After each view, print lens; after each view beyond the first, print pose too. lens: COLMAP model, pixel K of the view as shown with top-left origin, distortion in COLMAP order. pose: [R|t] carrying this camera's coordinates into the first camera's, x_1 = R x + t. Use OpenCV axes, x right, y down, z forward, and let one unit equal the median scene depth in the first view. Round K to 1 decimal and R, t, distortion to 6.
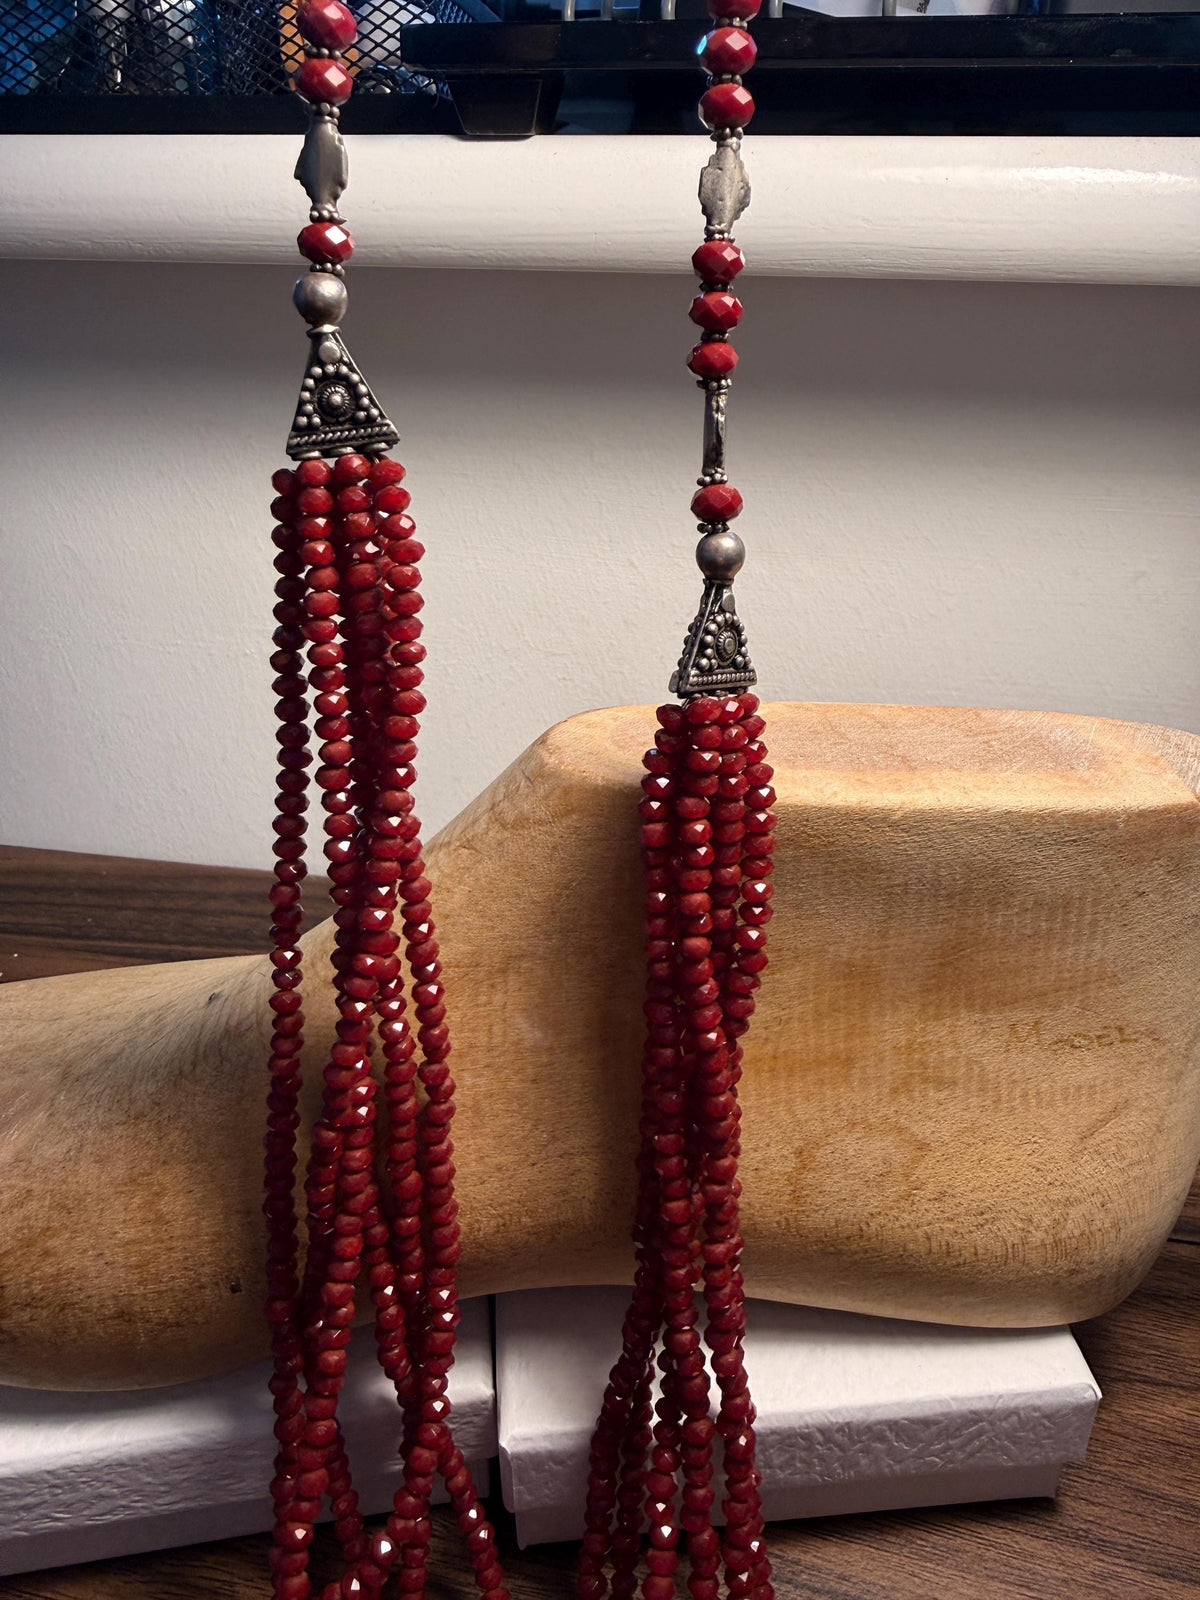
lens RADIAL K [[1190.5, 0, 596.5], [0, 1190.5, 697.6], [0, 0, 1]] dist [-0.003000, 0.000831]
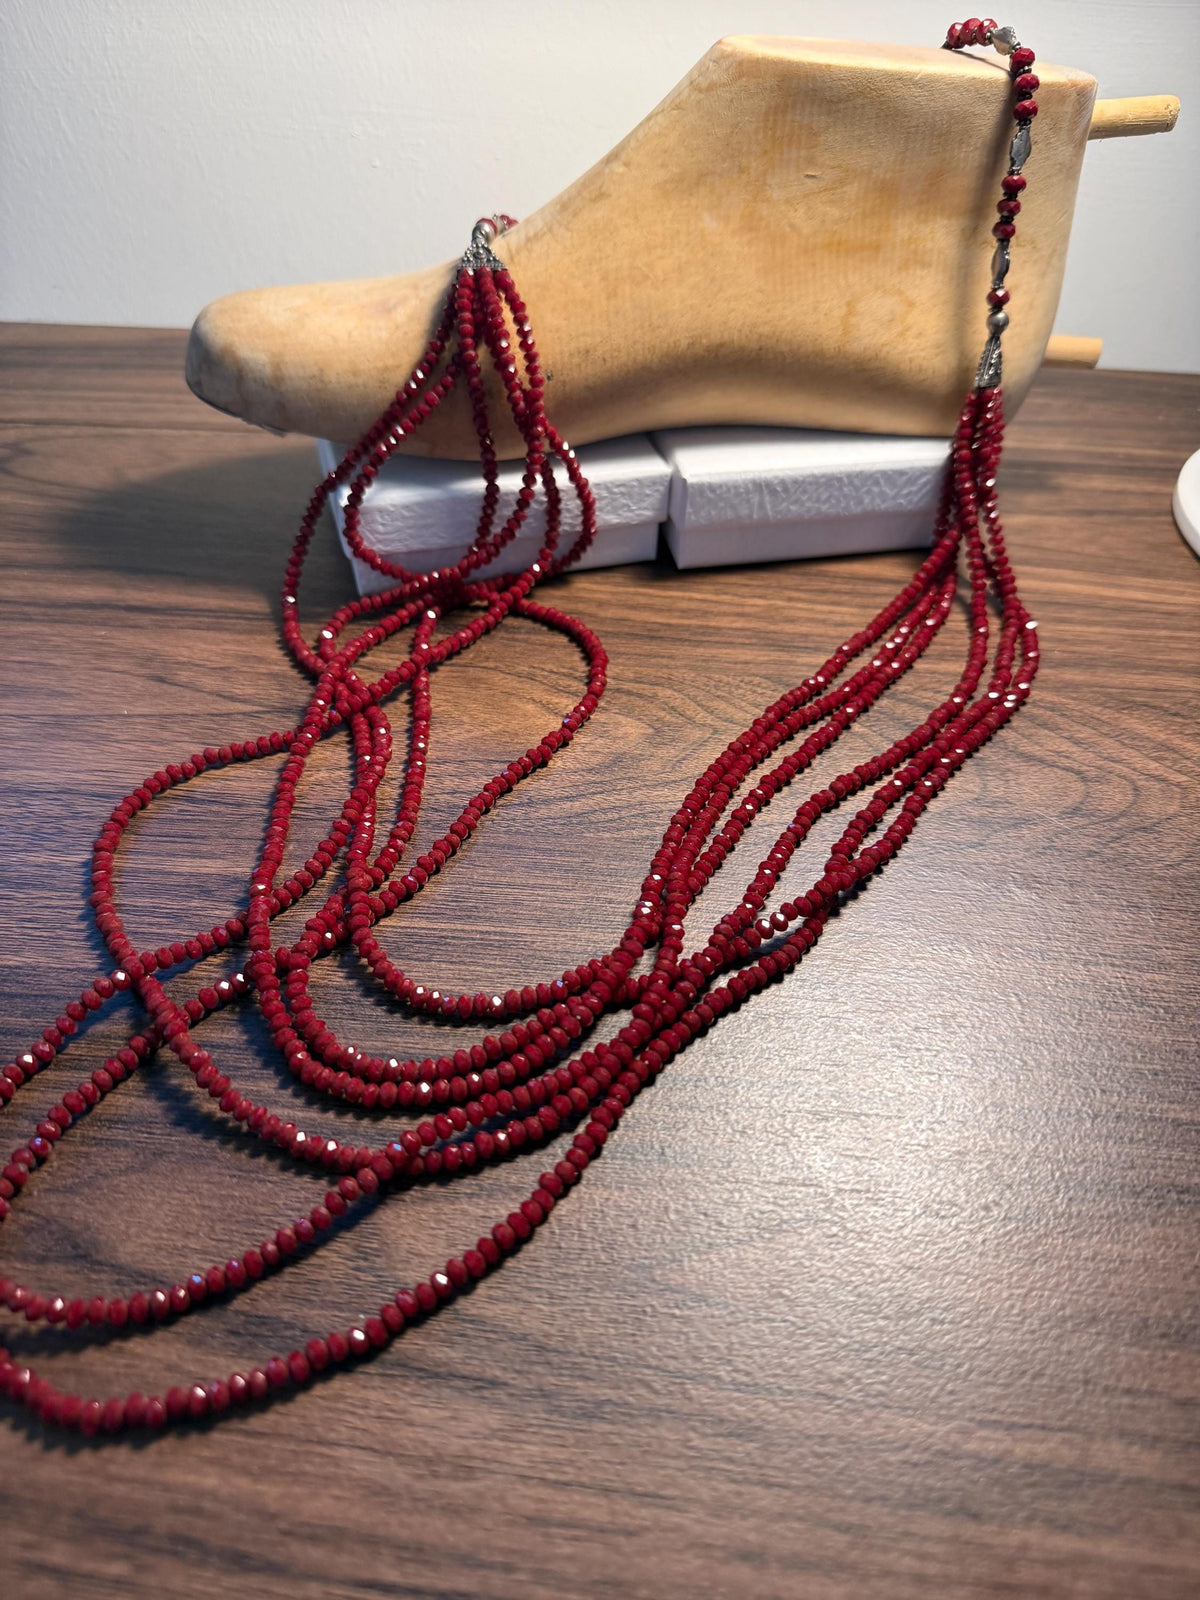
lens RADIAL K [[1190.5, 0, 598.2], [0, 1190.5, 790.1], [0, 0, 1]] dist [-0.003000, 0.000831]
pose [[0.990216, -0.052038, 0.129479, -0.481518], [0.013719, 0.959675, 0.280775, 0.570945], [-0.138868, -0.276252, 0.951000, -0.892146]]
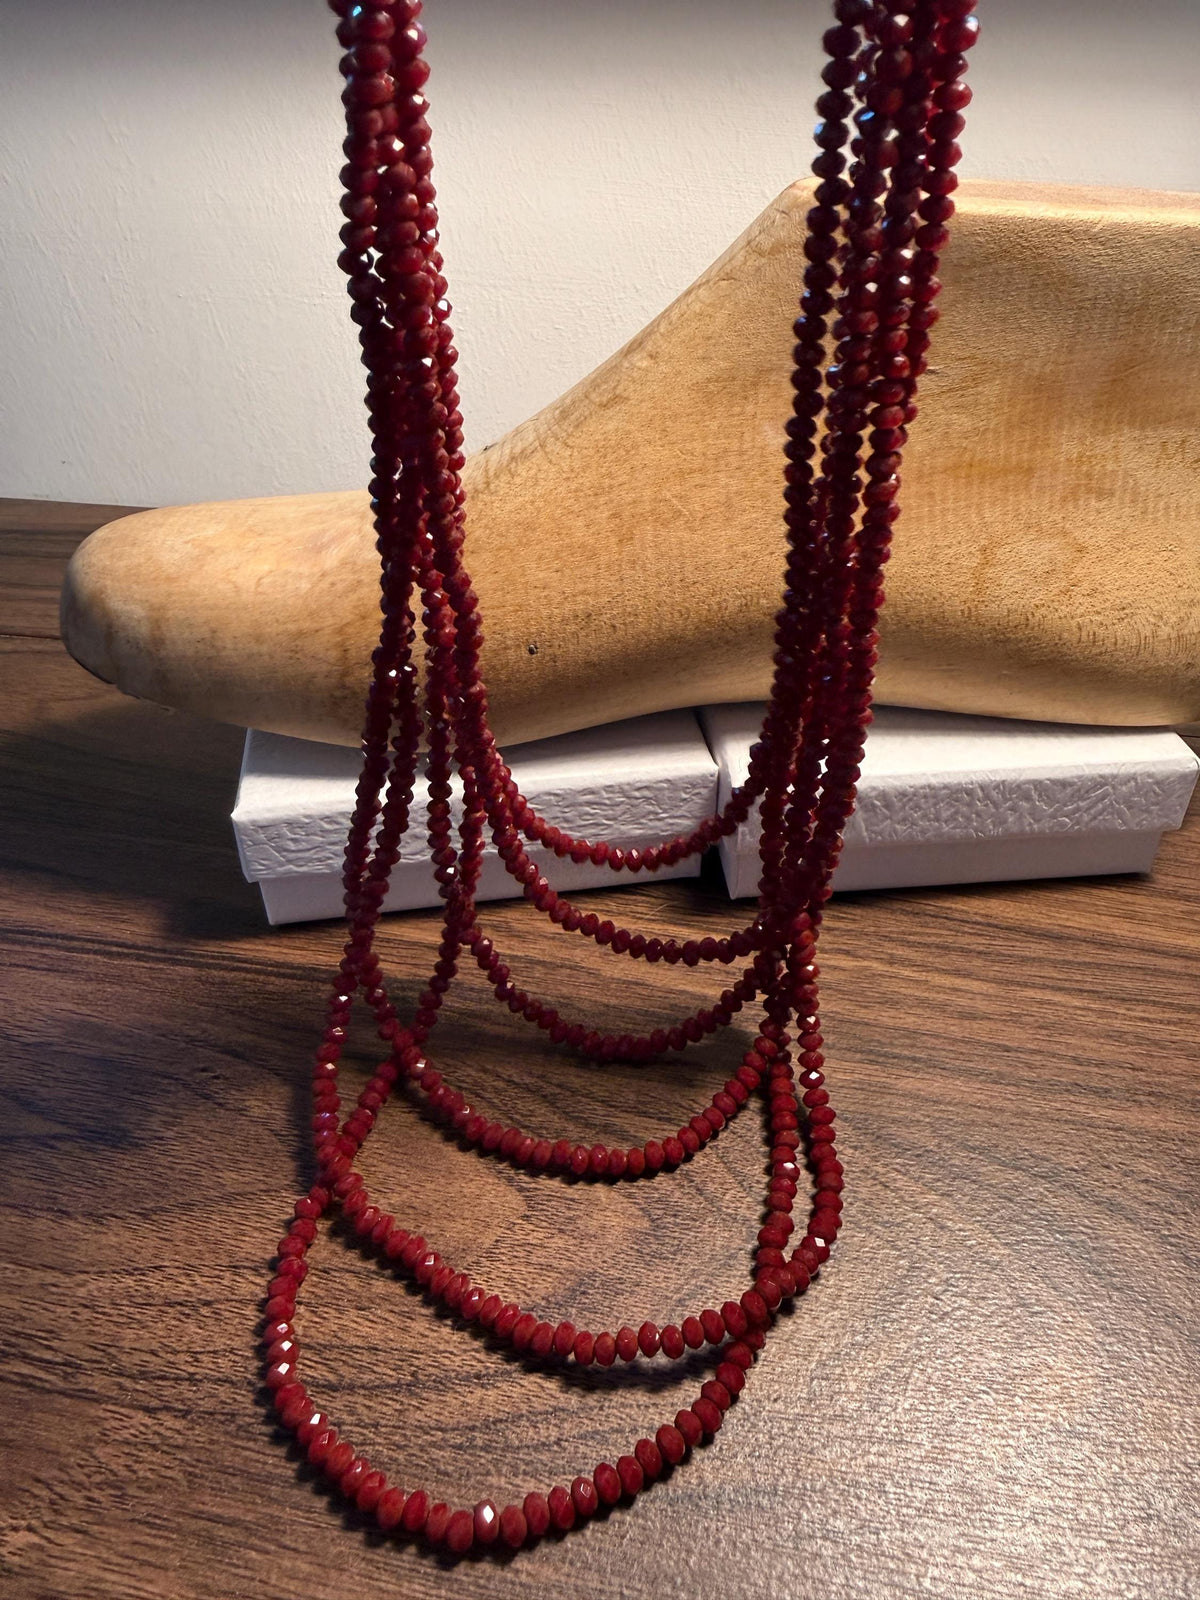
lens RADIAL K [[1190.5, 0, 595.7], [0, 1190.5, 744.5], [0, 0, 1]] dist [-0.003000, 0.000831]
pose [[0.999951, 0.002845, 0.009482, -0.239876], [-0.004292, 0.987712, 0.156226, 0.384162], [-0.008921, -0.156259, 0.987676, -0.246135]]
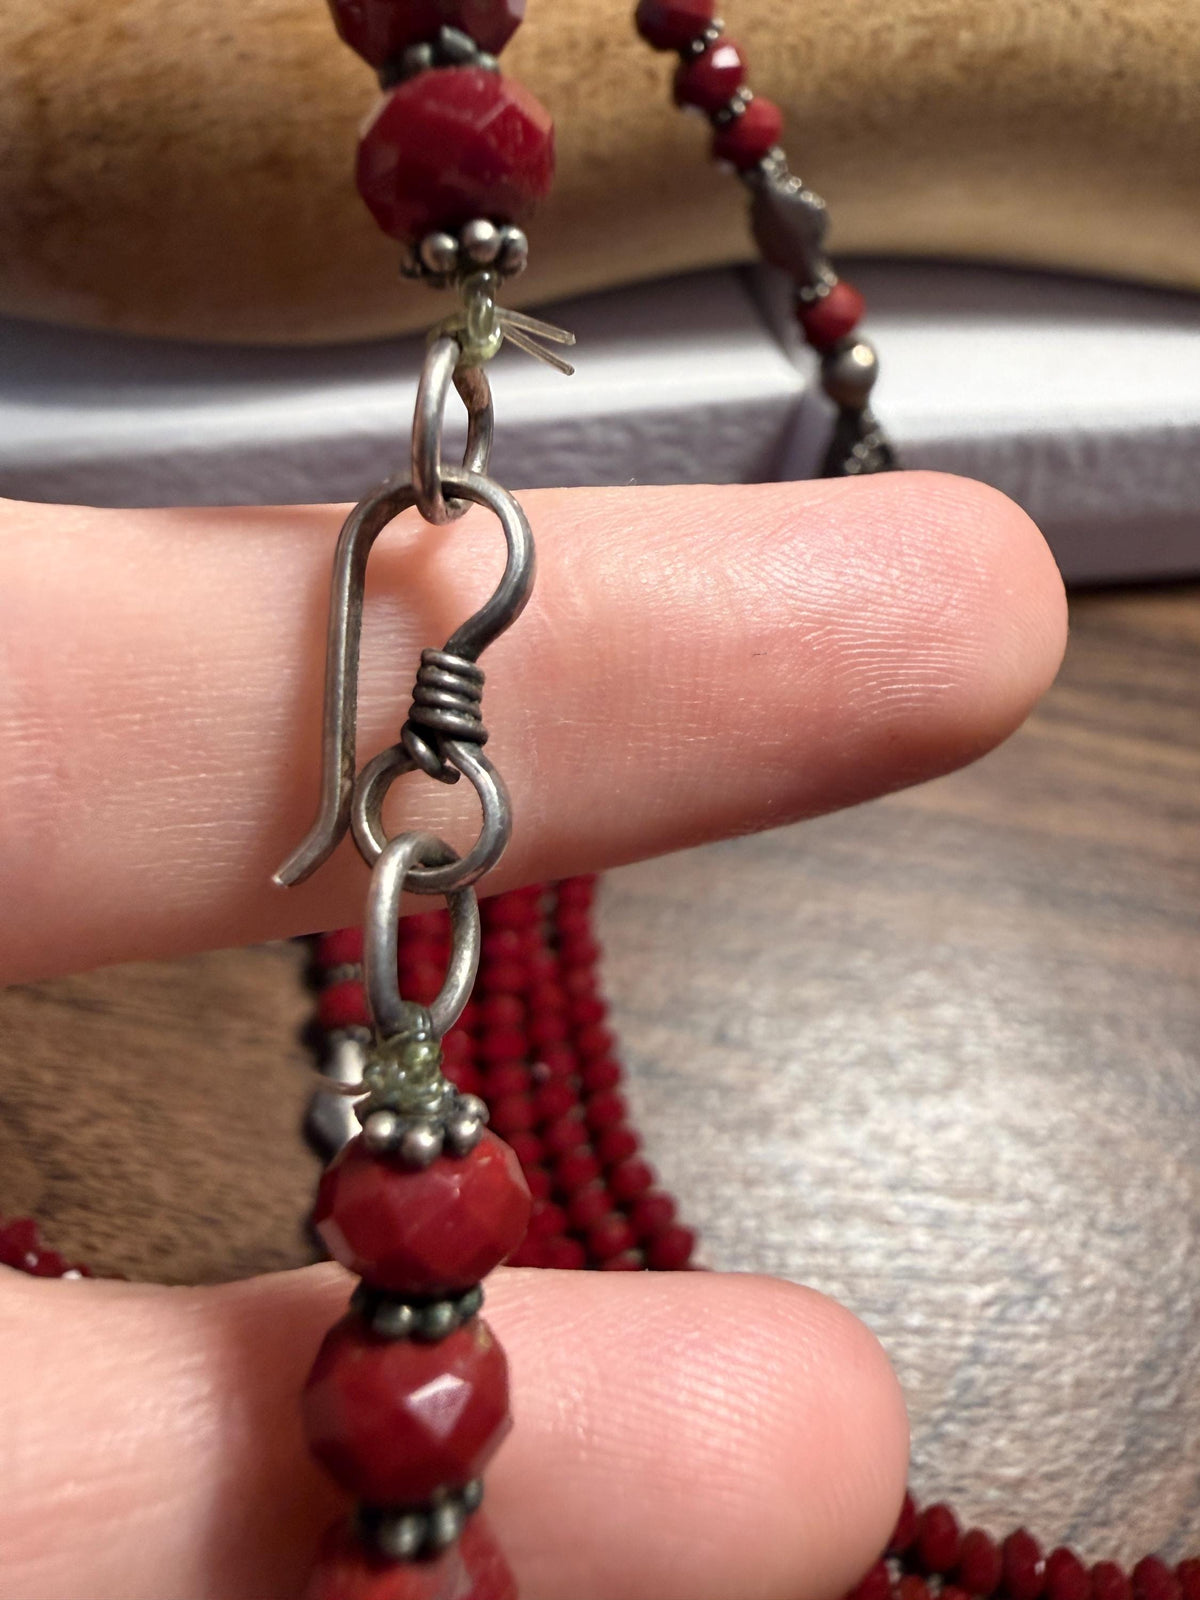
lens RADIAL K [[1190.5, 0, 617.0], [0, 1190.5, 680.8], [0, 0, 1]] dist [-0.003000, 0.000831]
pose [[0.988988, -0.013799, 0.147348, -0.312083], [-0.053183, 0.895994, 0.440869, 0.463333], [-0.138106, -0.443851, 0.885394, 0.351000]]
